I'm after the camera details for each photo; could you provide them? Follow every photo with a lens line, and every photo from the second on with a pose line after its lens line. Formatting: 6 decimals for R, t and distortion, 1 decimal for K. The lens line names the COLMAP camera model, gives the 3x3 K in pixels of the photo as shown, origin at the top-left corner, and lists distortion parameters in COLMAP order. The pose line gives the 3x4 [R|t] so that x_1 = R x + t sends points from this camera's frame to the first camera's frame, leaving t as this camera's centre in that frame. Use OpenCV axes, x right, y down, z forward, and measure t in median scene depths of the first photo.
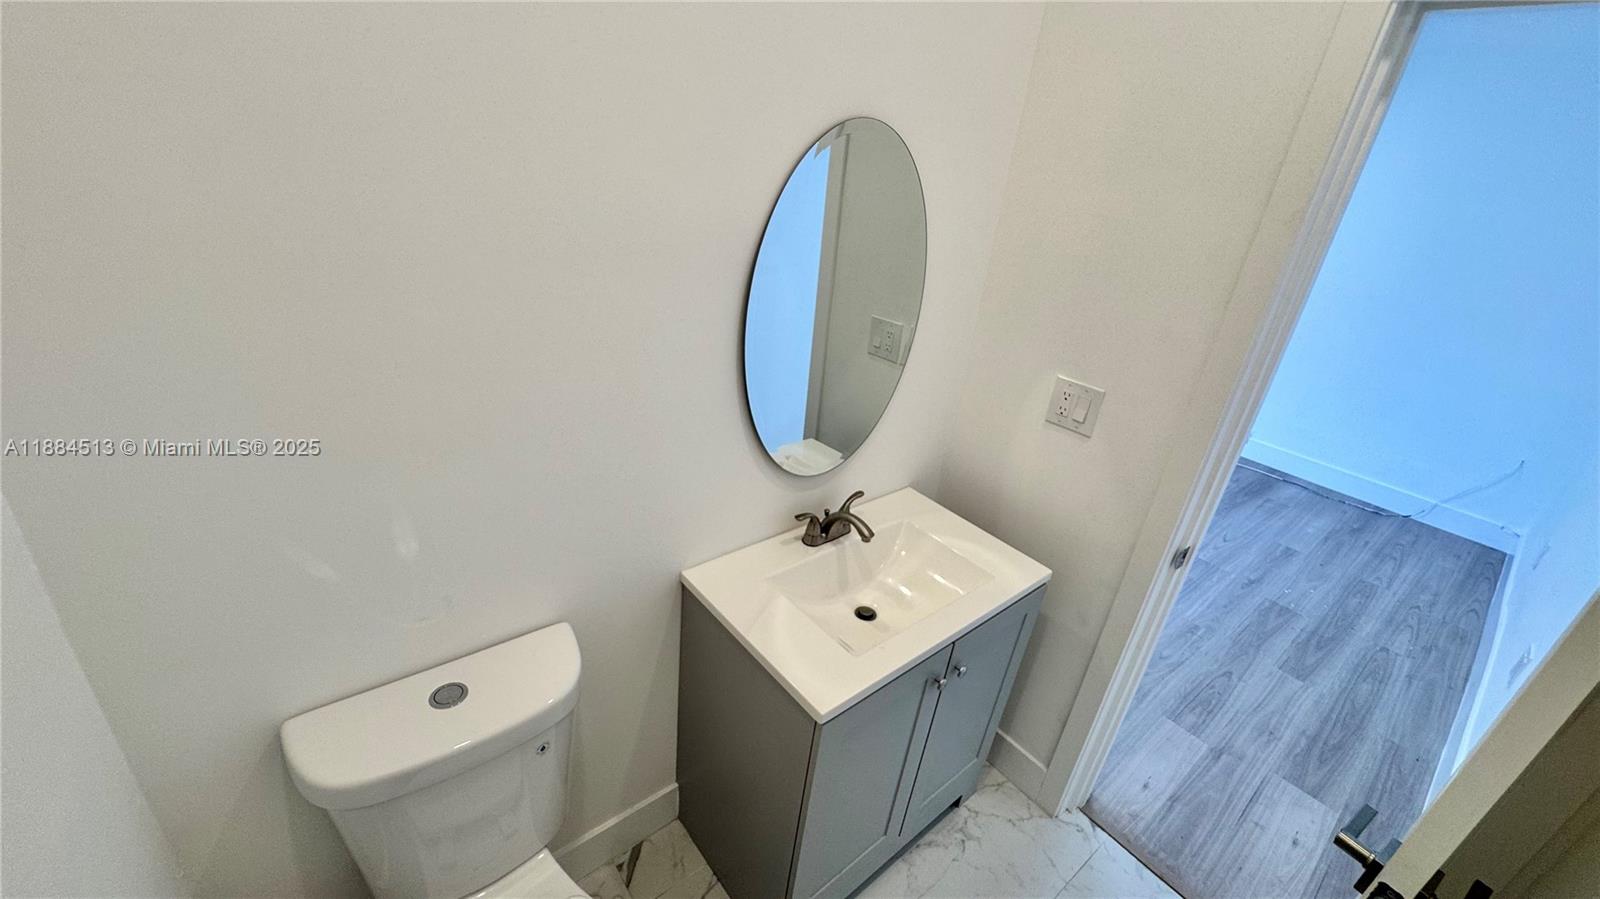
lens RADIAL K [[639.5, 0, 799.4], [0, 639.5, 449.5], [0, 0, 1]] dist [-0.005236, 0.000848]
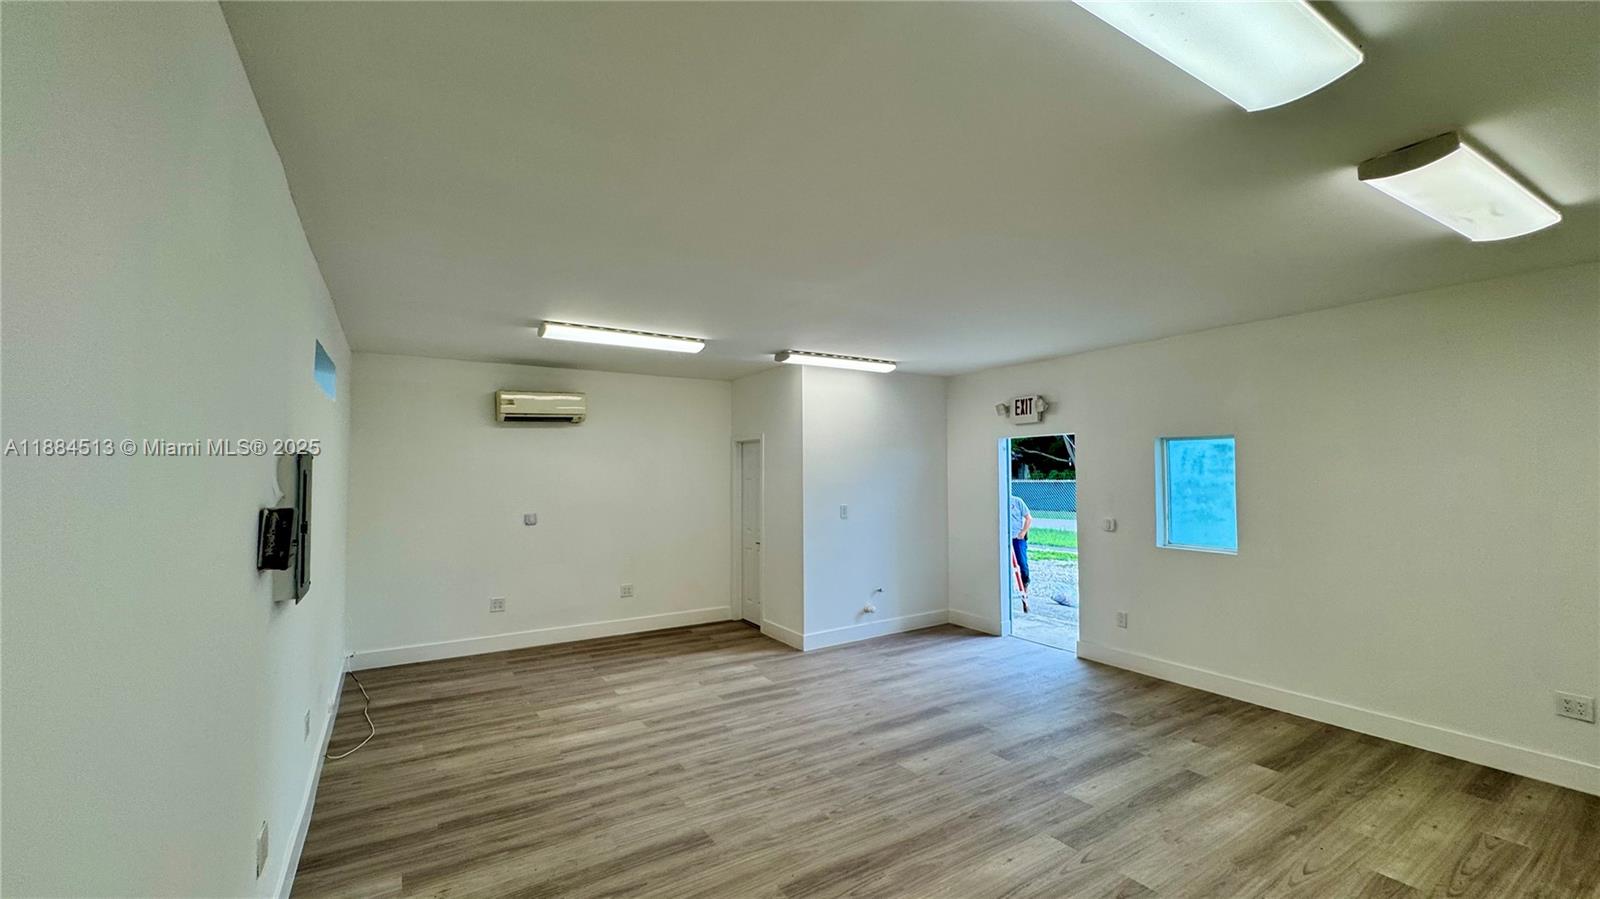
lens RADIAL K [[639.5, 0, 799.0], [0, 639.5, 450.8], [0, 0, 1]] dist [-0.005236, 0.000848]
pose [[-0.987773, -0.095624, 0.123129, -0.069367], [-0.037409, 0.912105, 0.408246, -1.487751], [-0.151345, 0.398648, -0.904530, 3.126246]]
